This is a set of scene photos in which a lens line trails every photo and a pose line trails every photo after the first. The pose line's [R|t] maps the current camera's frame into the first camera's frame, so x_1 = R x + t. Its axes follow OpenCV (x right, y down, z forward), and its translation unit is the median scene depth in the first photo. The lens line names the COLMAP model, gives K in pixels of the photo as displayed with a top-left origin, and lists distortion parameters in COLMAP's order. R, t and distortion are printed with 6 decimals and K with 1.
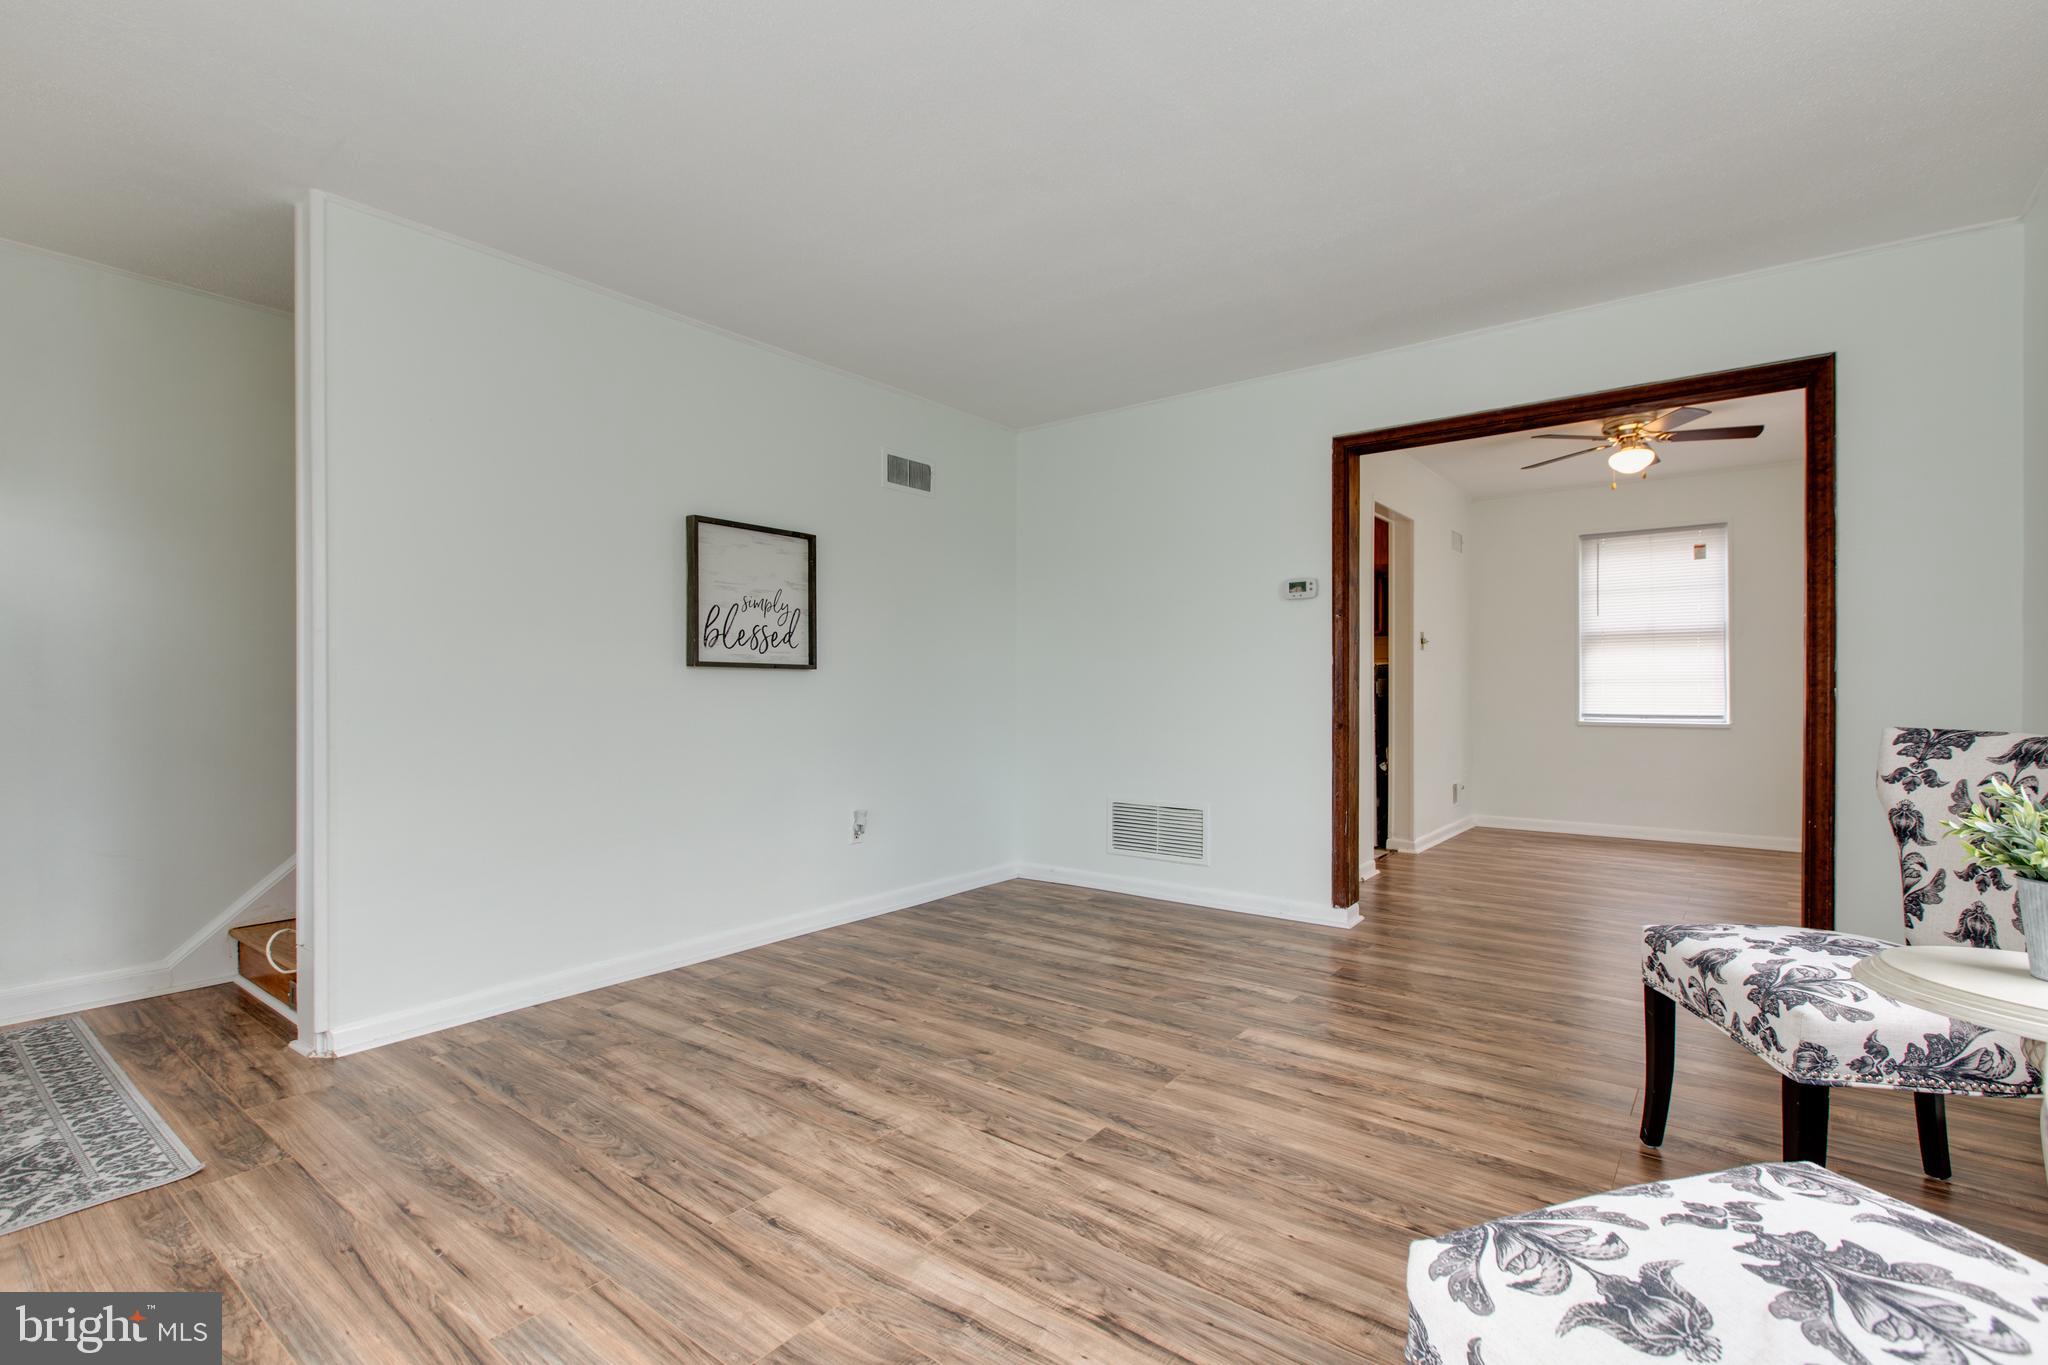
lens RADIAL K [[923.1, 0, 1019.5], [0, 923.1, 686.3], [0, 0, 1]] dist [0.003375, -0.000382]
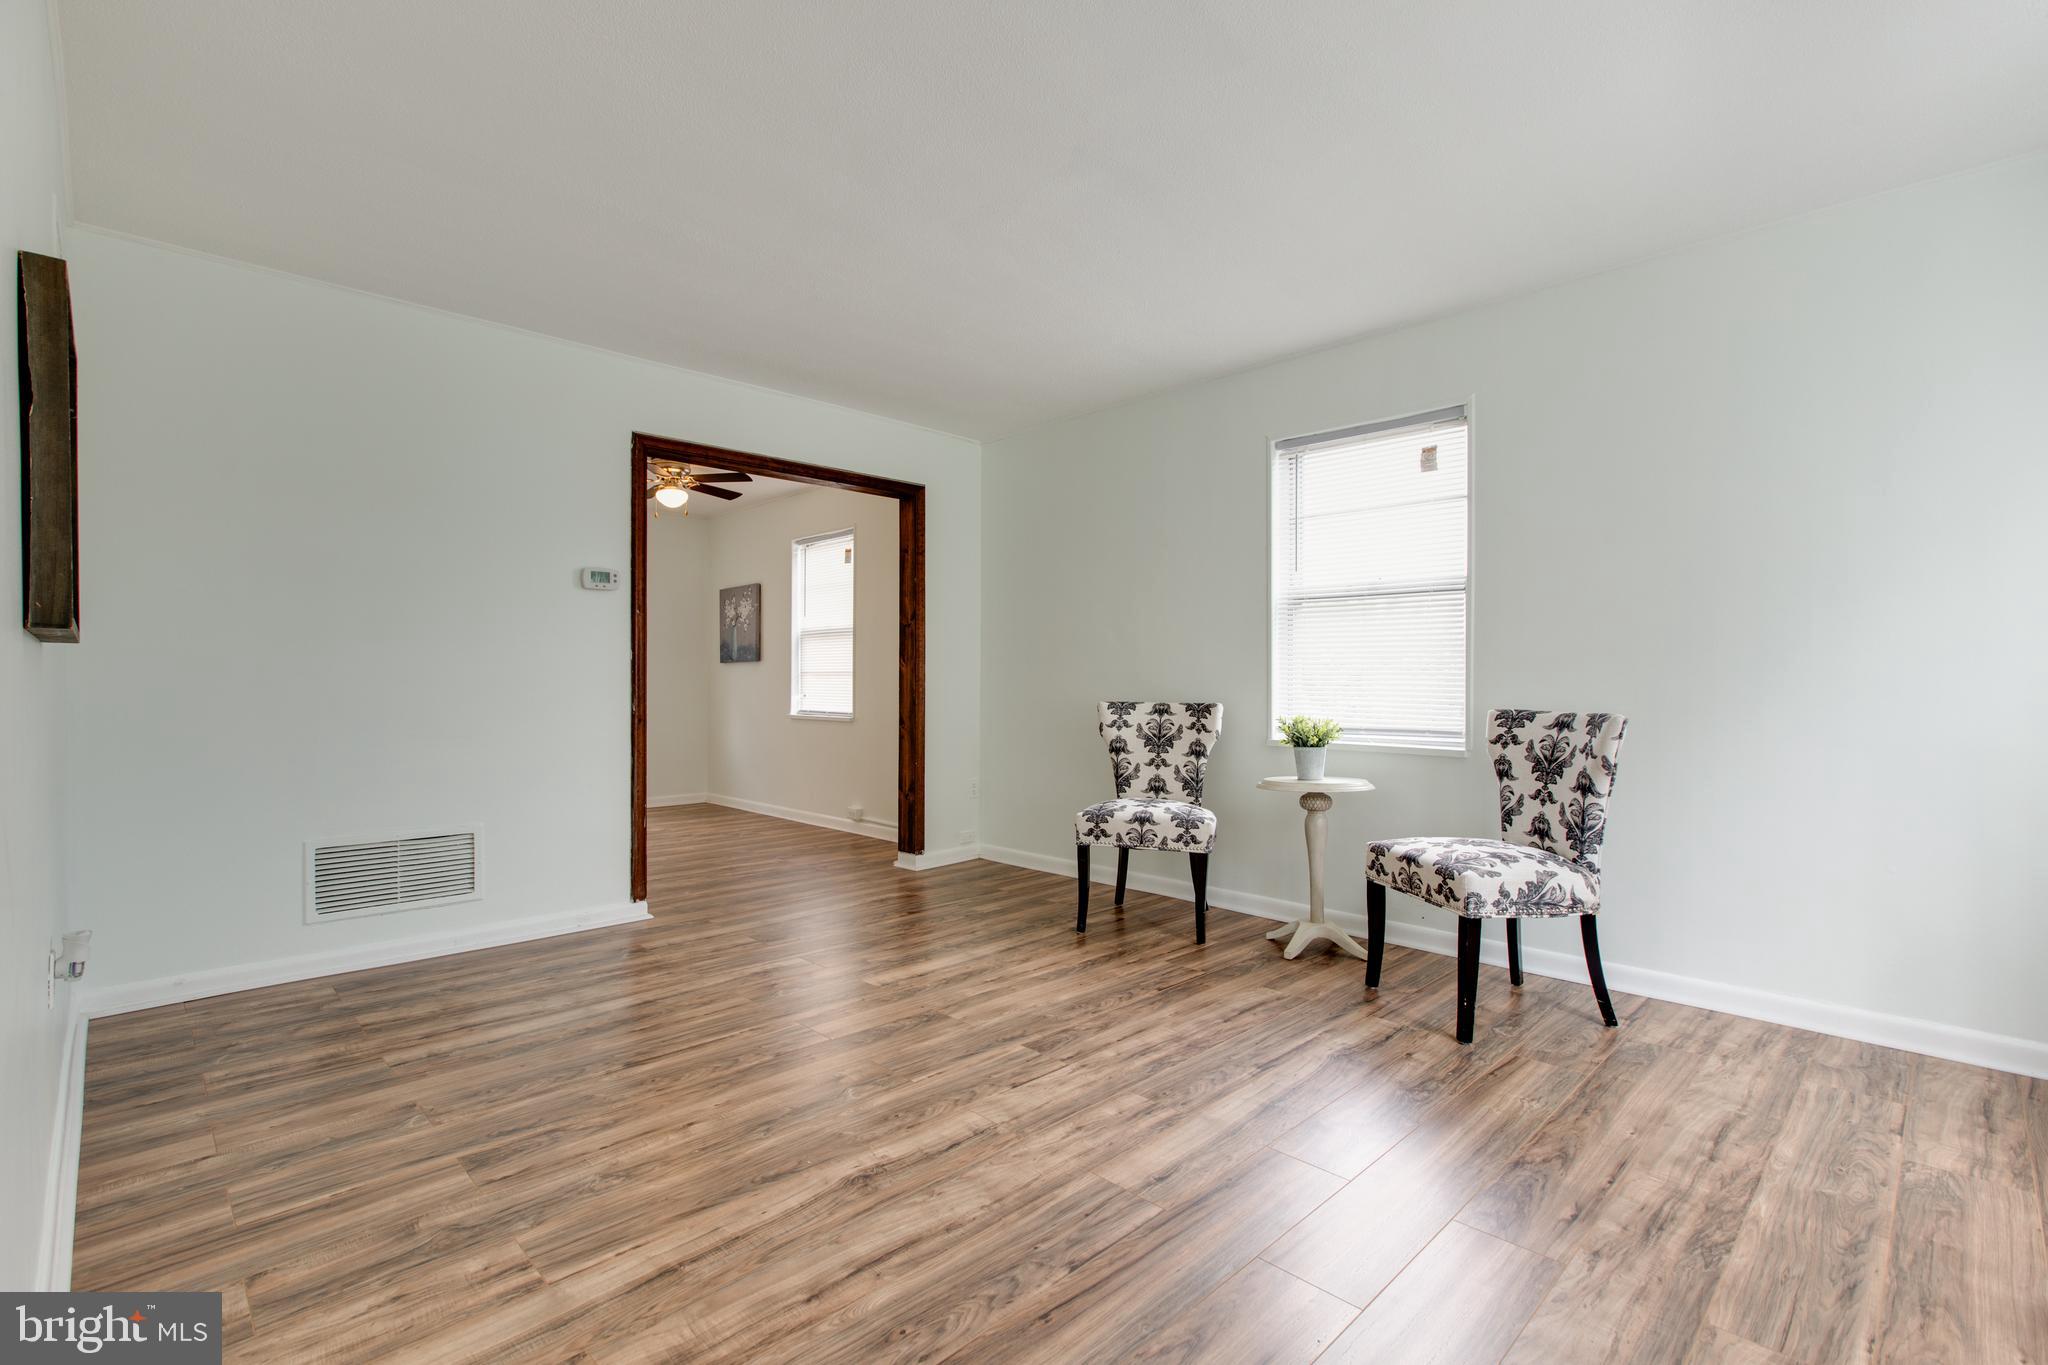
lens RADIAL K [[940.0, 0, 1014.9], [0, 940.0, 683.7], [0, 0, 1]] dist [-0.000107, 0.000143]
pose [[0.138968, 0.000848, 0.990296, -1.028761], [-0.002642, 0.999996, -0.000485, 0.003549], [-0.990293, -0.002549, 0.138970, 0.762286]]
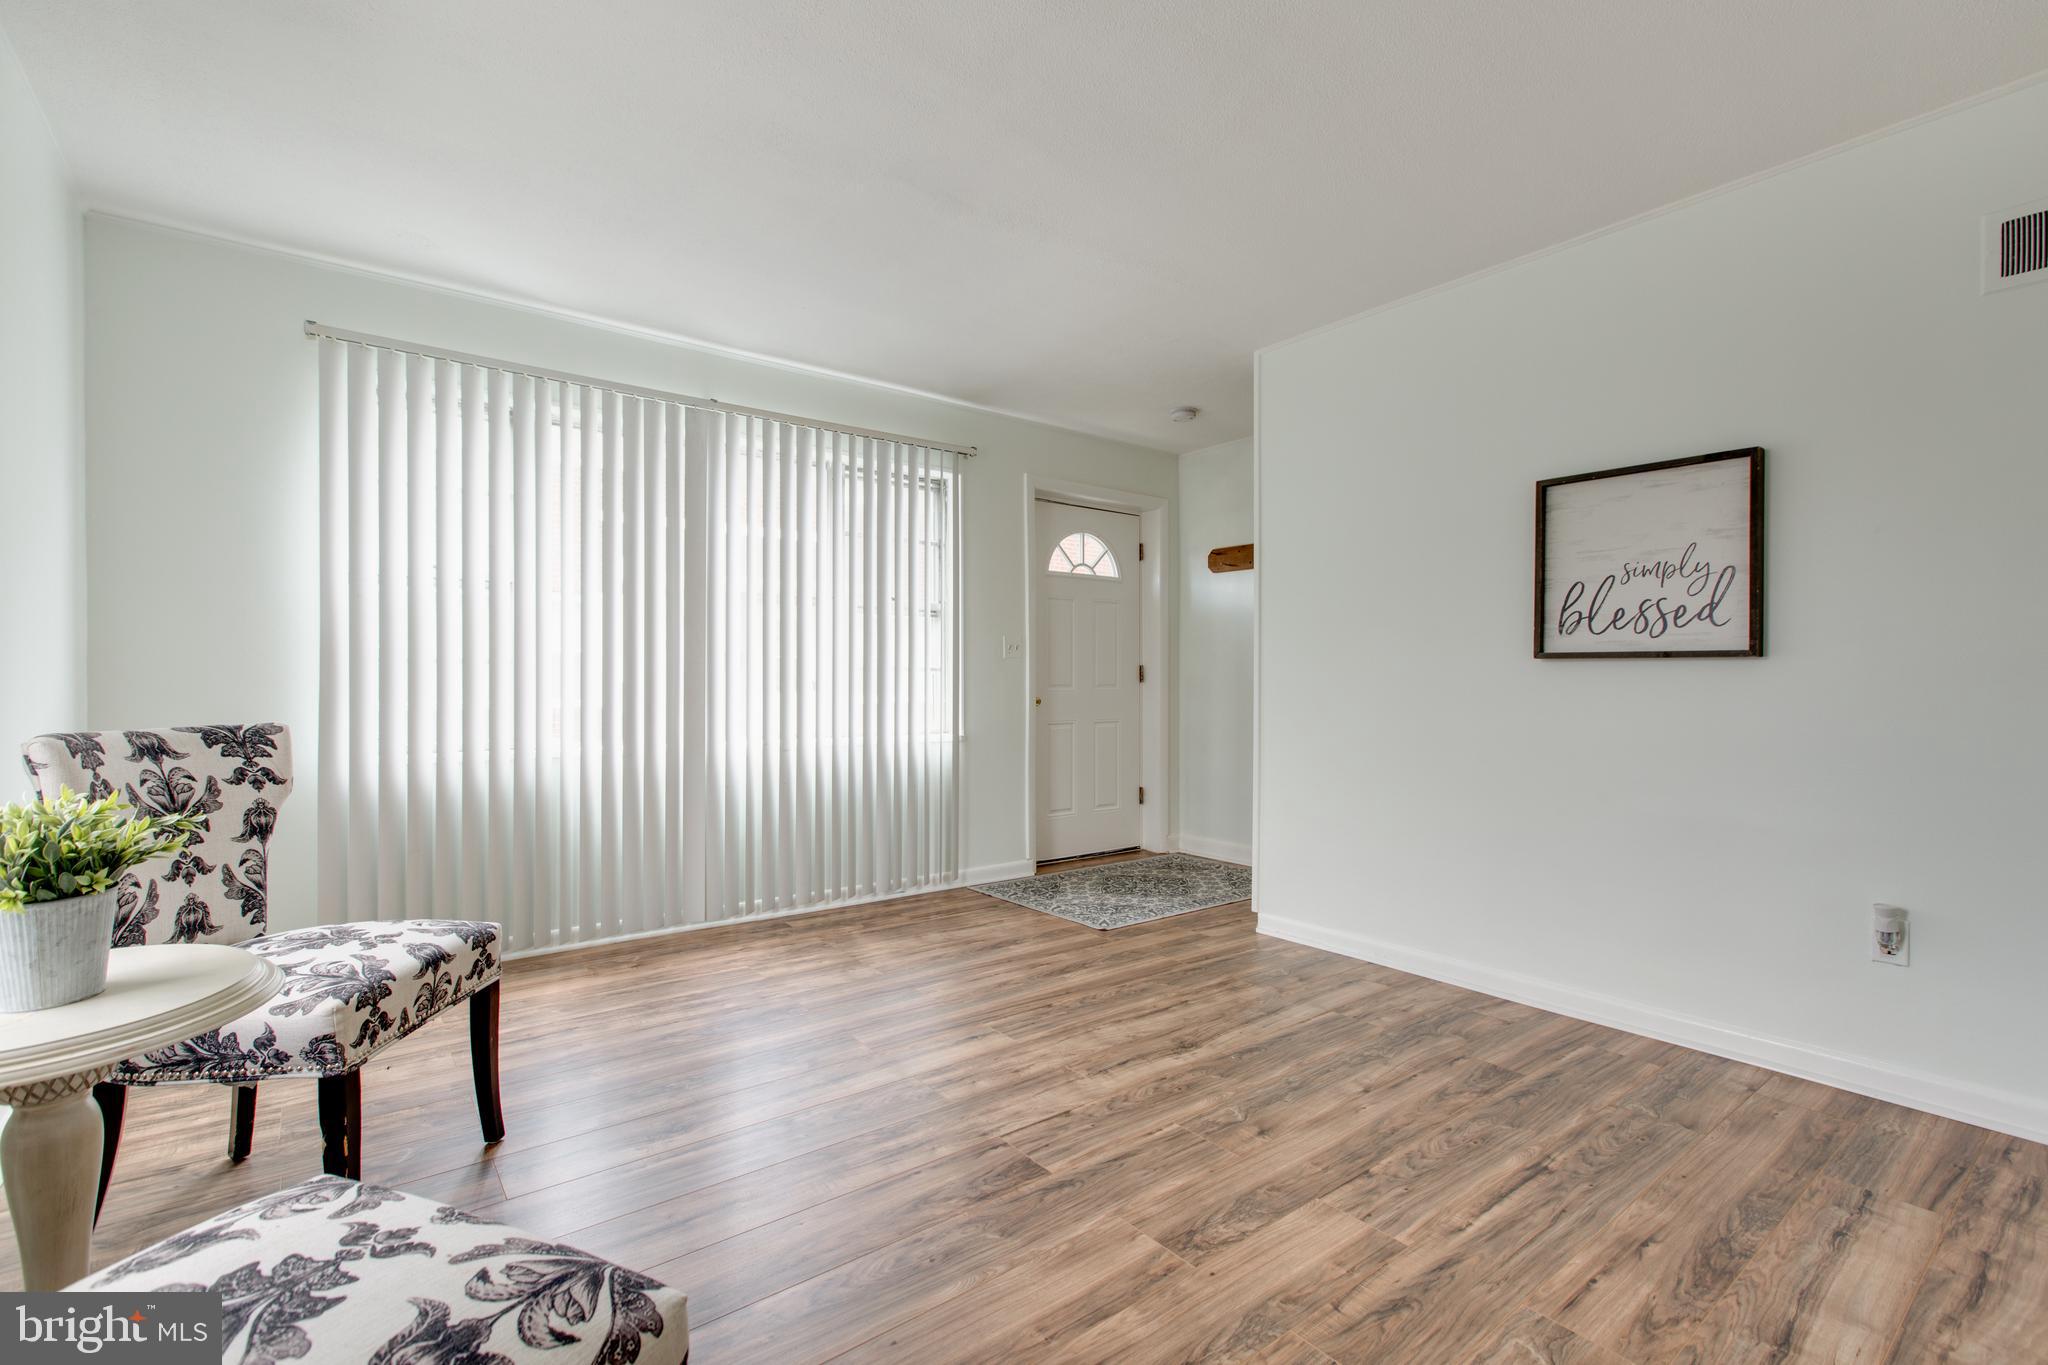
lens RADIAL K [[930.9, 0, 1012.5], [0, 930.9, 699.6], [0, 0, 1]] dist [0.001531, -0.000167]
pose [[-0.254555, 0.017795, -0.966895, 0.891349], [-0.003681, 0.999806, 0.019370, -0.005028], [0.967051, 0.008490, -0.254440, 1.085272]]
